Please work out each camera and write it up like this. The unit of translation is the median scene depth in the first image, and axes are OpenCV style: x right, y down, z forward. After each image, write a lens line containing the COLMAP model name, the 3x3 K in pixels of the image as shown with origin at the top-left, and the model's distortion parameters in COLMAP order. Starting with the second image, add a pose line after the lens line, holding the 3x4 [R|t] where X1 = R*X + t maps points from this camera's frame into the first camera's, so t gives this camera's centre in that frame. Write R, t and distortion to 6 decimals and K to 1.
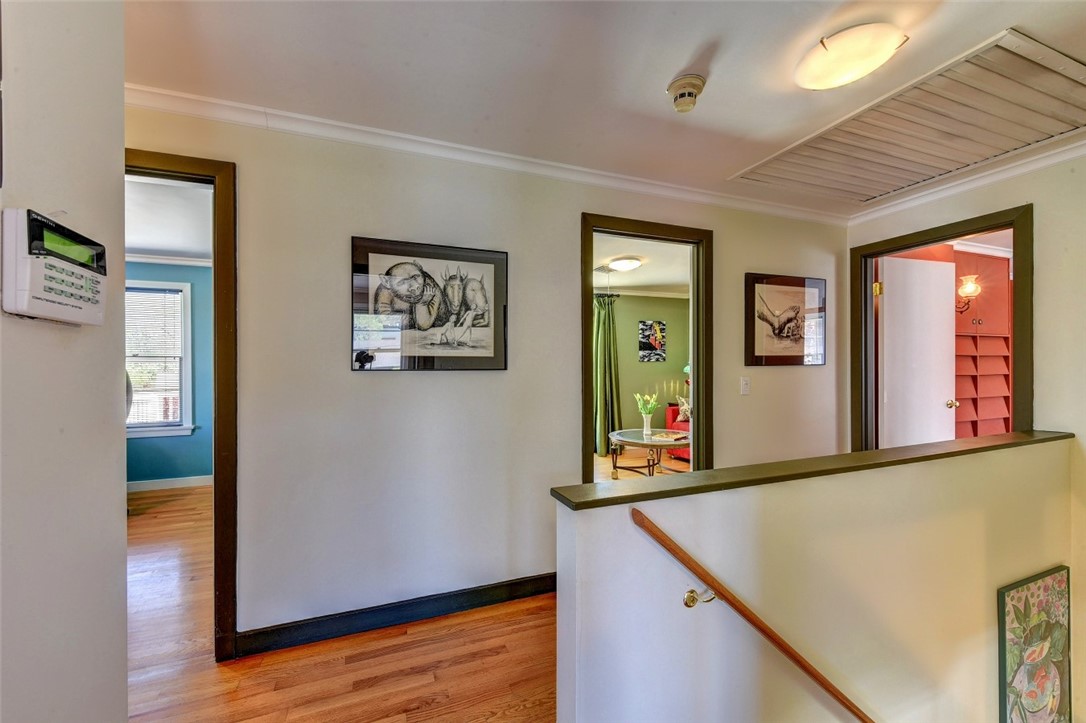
lens RADIAL K [[428.3, 0, 539.8], [0, 428.3, 365.4], [0, 0, 1]] dist [0.001788, 0.000035]
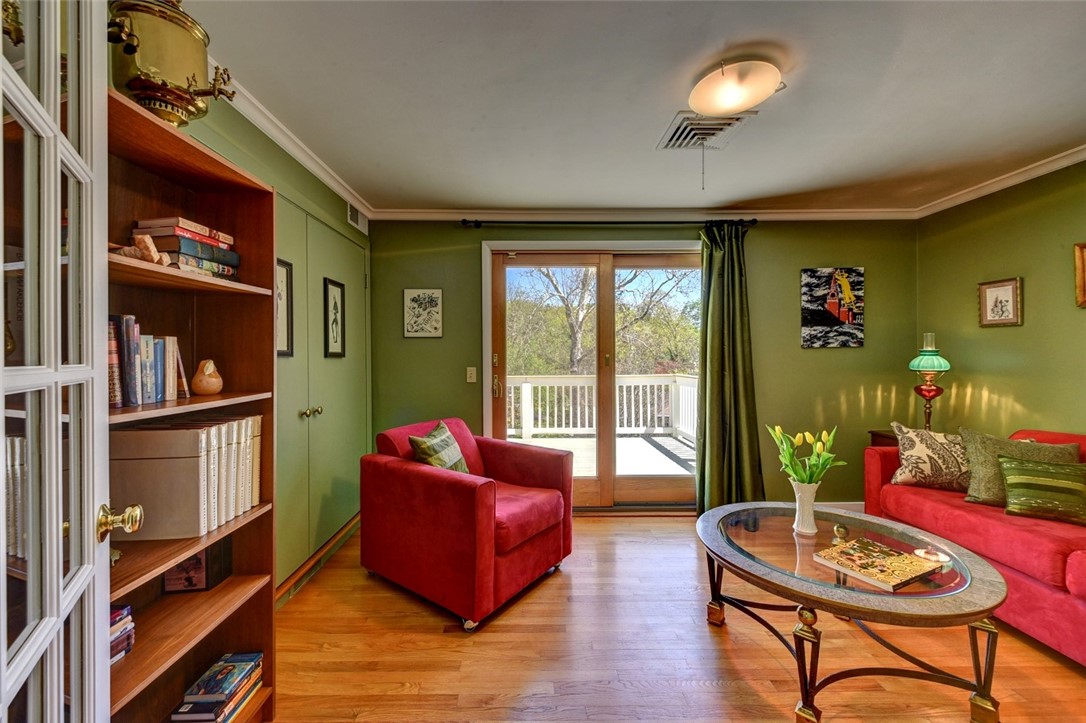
lens RADIAL K [[428.3, 0, 539.8], [0, 428.3, 365.4], [0, 0, 1]] dist [0.001788, 0.000035]
pose [[0.934997, -0.000361, -0.354654, 0.121270], [0.005778, 0.999882, 0.014214, 0.002572], [0.354607, -0.015339, 0.934889, 0.409865]]
